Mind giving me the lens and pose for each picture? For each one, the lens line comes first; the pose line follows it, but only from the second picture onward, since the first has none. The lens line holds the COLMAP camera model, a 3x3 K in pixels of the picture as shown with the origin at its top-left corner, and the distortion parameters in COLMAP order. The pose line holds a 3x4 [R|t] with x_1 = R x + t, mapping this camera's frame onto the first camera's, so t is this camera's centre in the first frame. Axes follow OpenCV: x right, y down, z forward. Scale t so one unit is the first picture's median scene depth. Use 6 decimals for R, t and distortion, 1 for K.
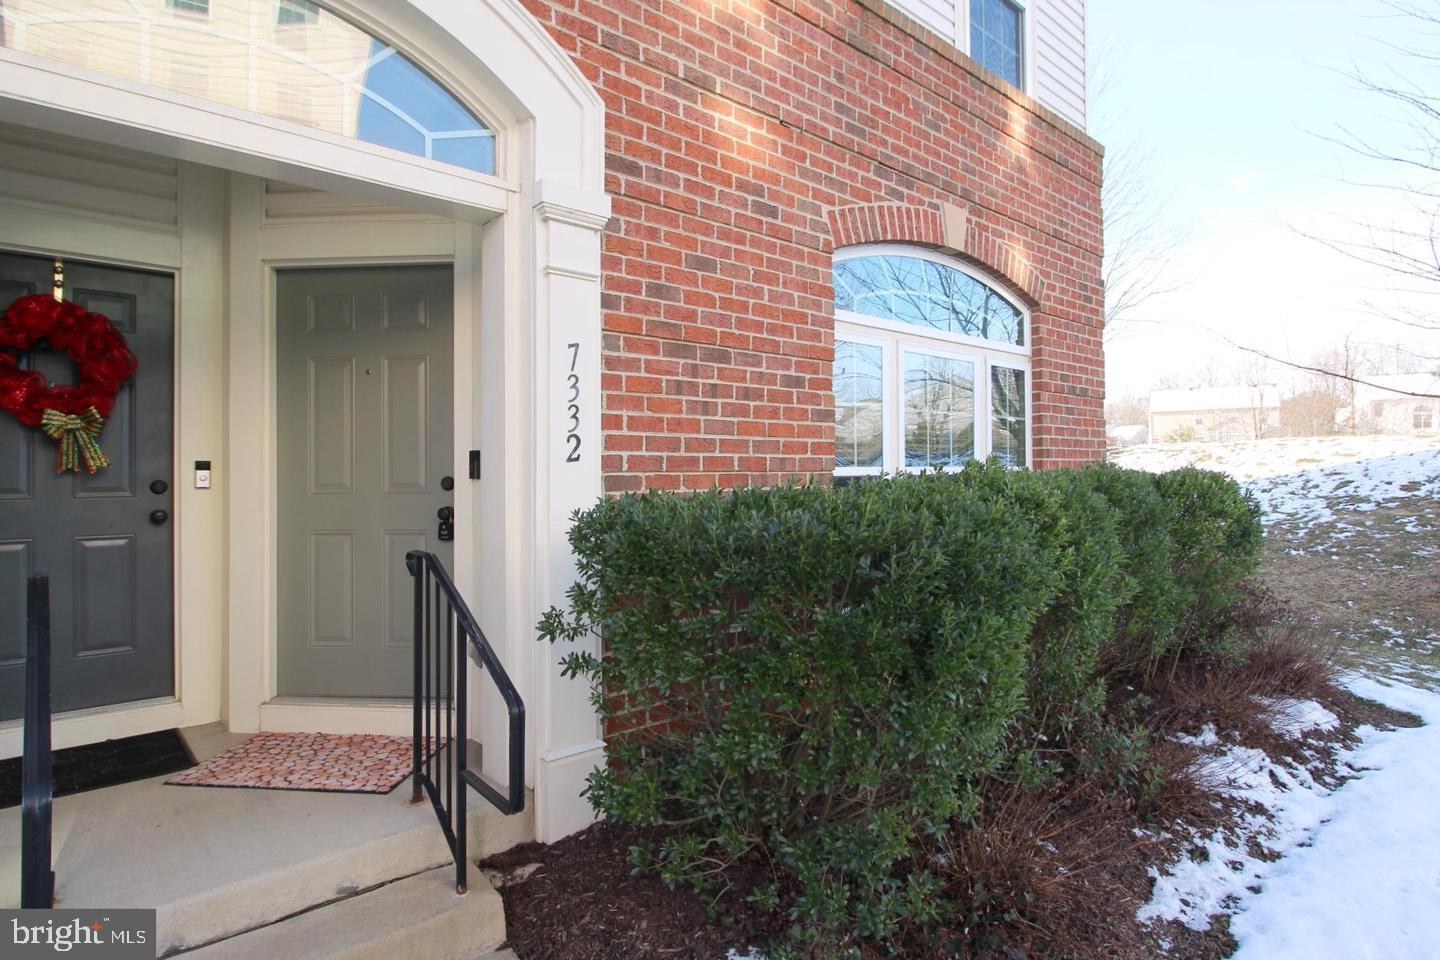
lens RADIAL K [[768.5, 0, 720.2], [0, 768.5, 469.3], [0, 0, 1]] dist [-0.003147, 0.000267]
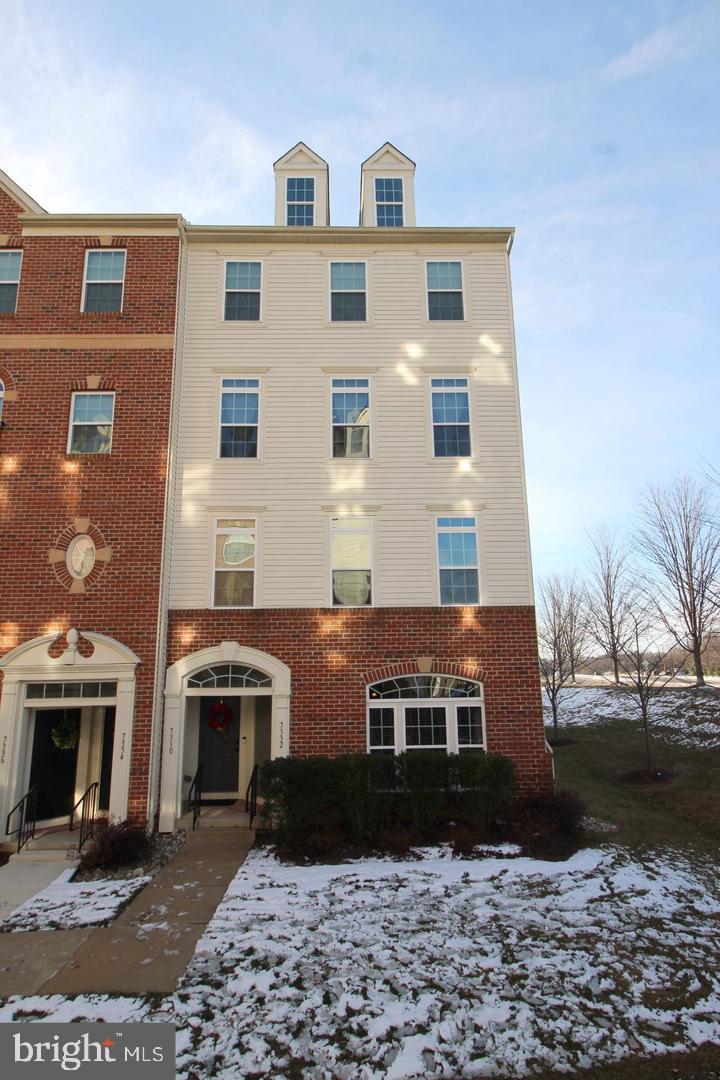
lens RADIAL K [[626.1, 0, 355.1], [0, 626.1, 535.4], [0, 0, 1]] dist [0.001129, -0.002919]
pose [[0.760347, -0.138763, -0.634521, 2.373180], [0.011971, 0.979740, -0.199915, -0.436921], [0.649407, 0.144409, 0.746604, -1.534670]]
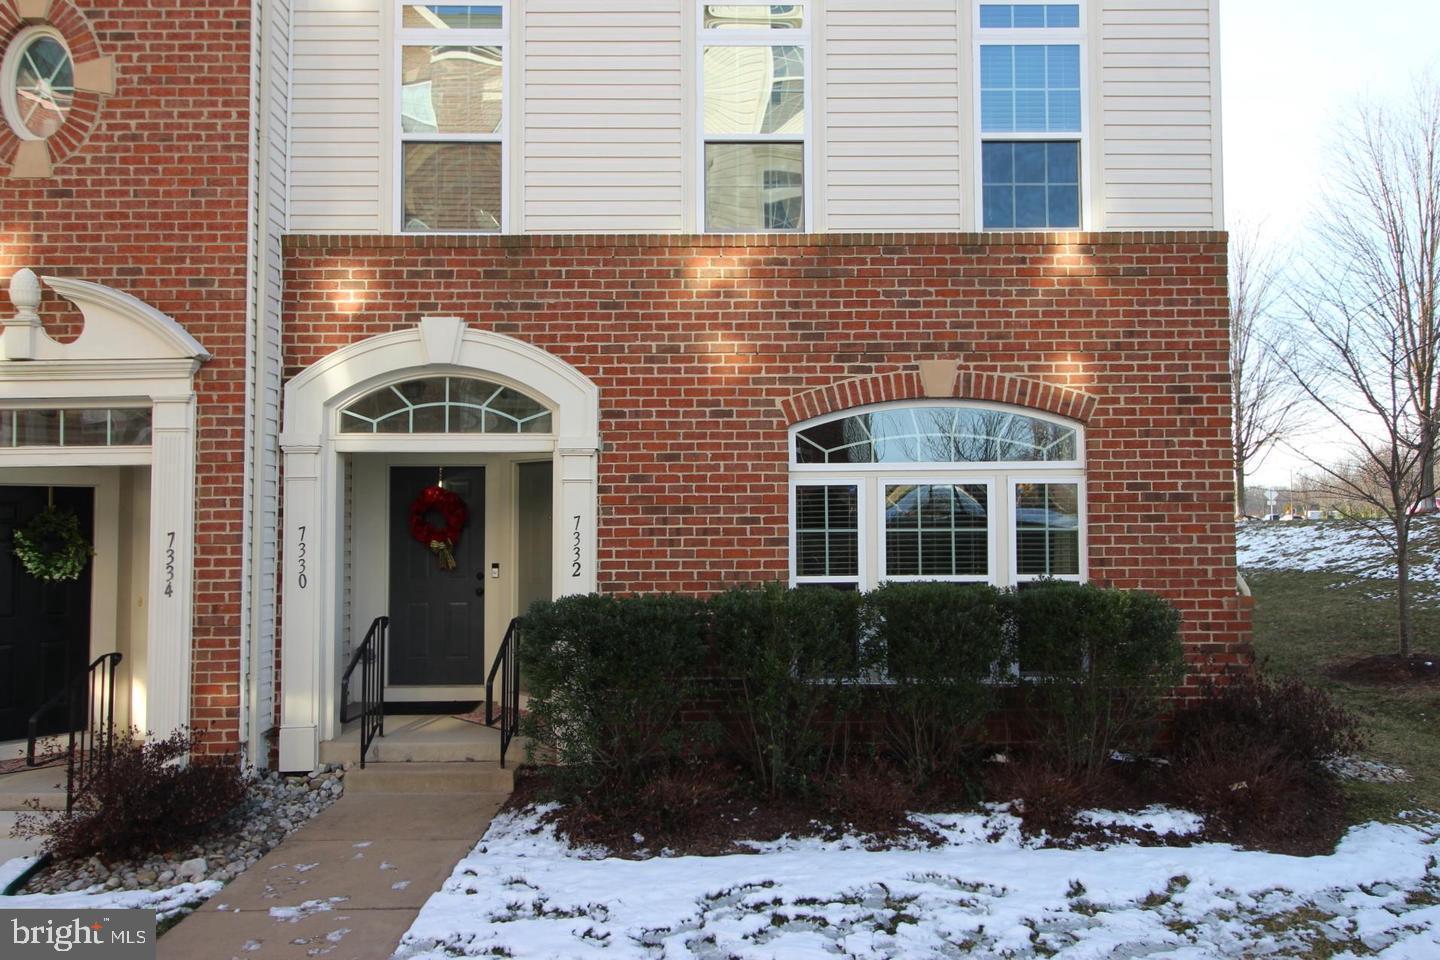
lens RADIAL K [[1095.8, 0, 722.3], [0, 1095.8, 475.3], [0, 0, 1]] dist [0.014572, -0.008455]
pose [[0.752933, -0.021786, -0.657736, 1.596792], [0.004342, 0.999595, -0.028138, -0.154217], [0.658082, 0.018330, 0.752723, -0.715906]]
